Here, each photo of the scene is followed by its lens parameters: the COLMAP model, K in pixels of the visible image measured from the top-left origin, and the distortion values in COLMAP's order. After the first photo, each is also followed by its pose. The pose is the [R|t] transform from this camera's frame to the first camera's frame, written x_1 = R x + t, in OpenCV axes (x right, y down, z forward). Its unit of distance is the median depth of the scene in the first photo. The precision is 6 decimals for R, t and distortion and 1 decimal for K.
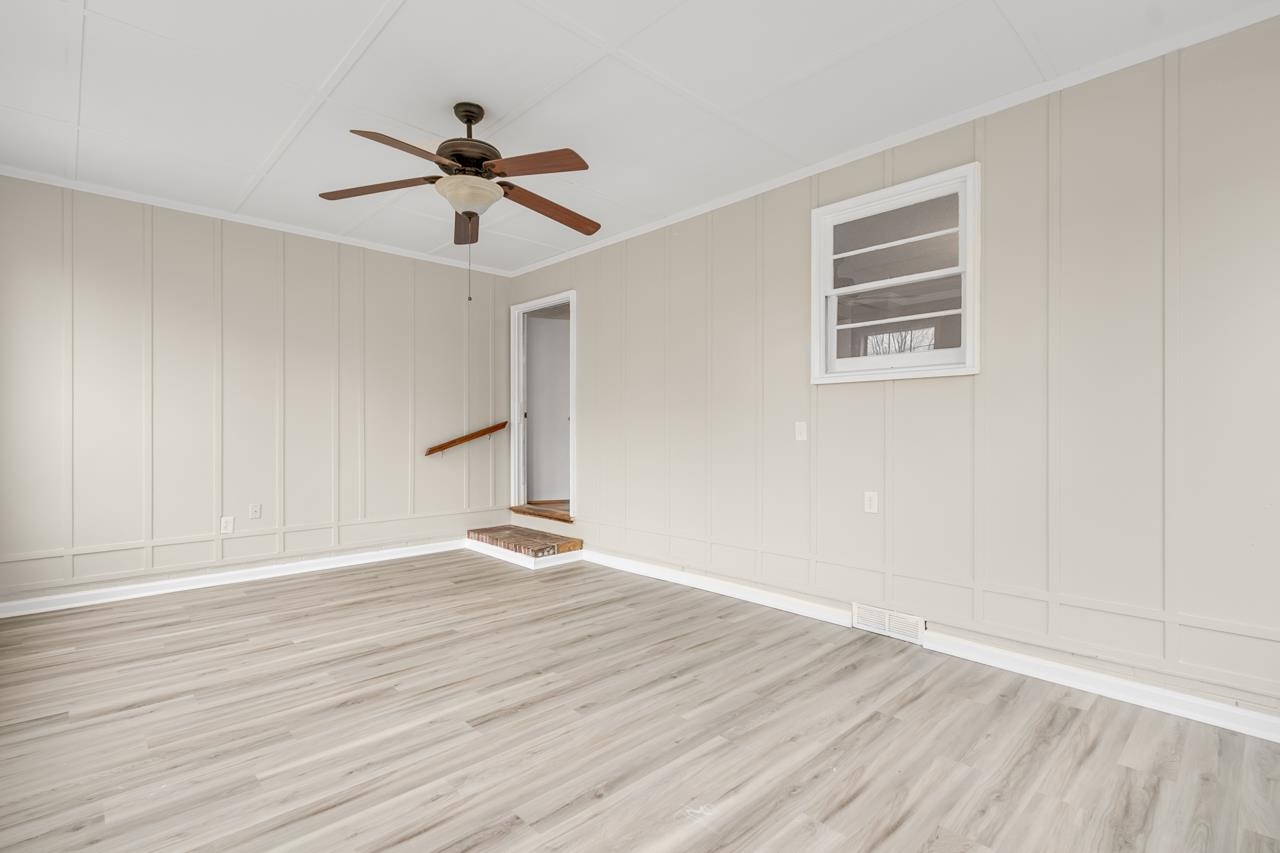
lens RADIAL K [[591.3, 0, 637.7], [0, 591.3, 431.4], [0, 0, 1]] dist [-0.000767, 0.000120]
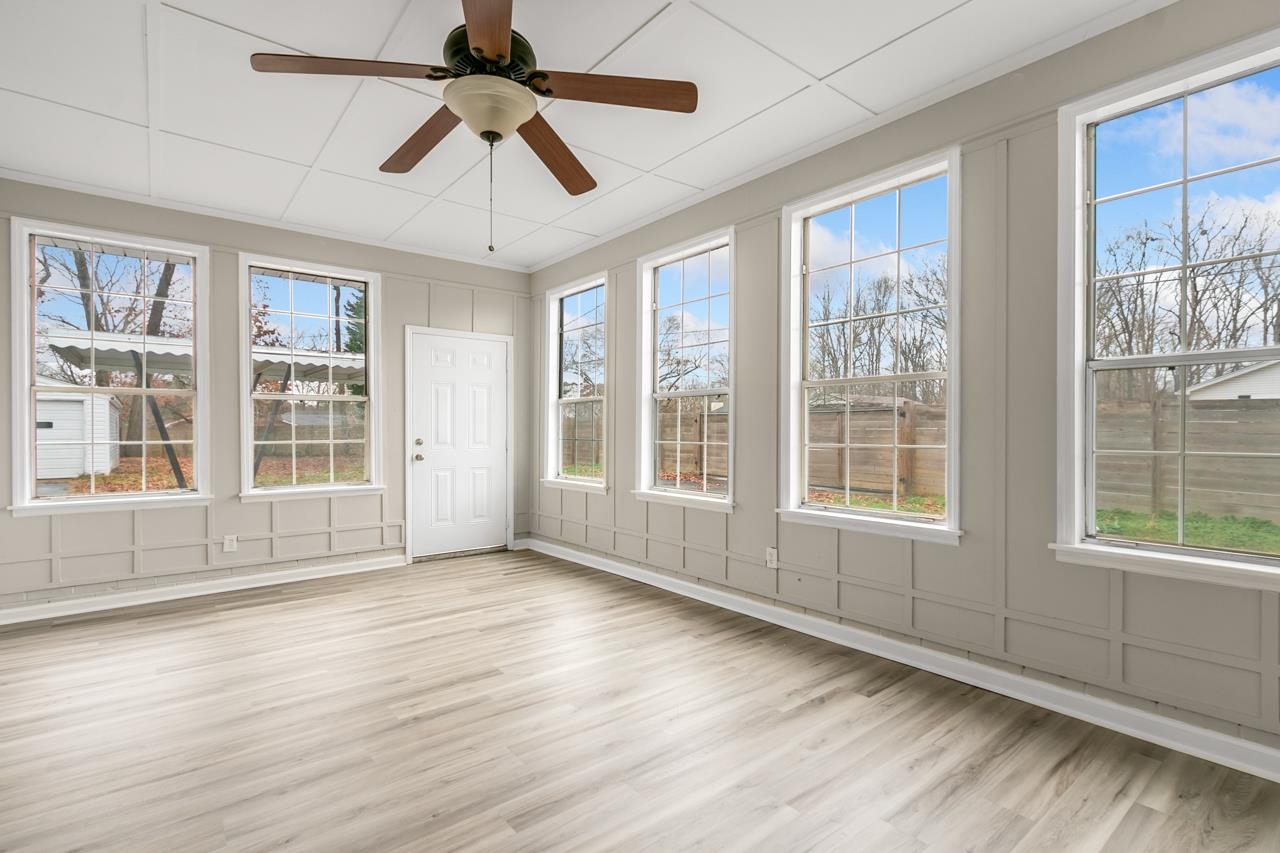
lens RADIAL K [[591.3, 0, 640.7], [0, 591.3, 431.0], [0, 0, 1]] dist [-0.000767, 0.000120]
pose [[-0.996242, 0.001543, 0.086603, -0.640722], [0.002008, 0.999984, 0.005283, -0.010085], [-0.086594, 0.005437, -0.996229, 2.066445]]
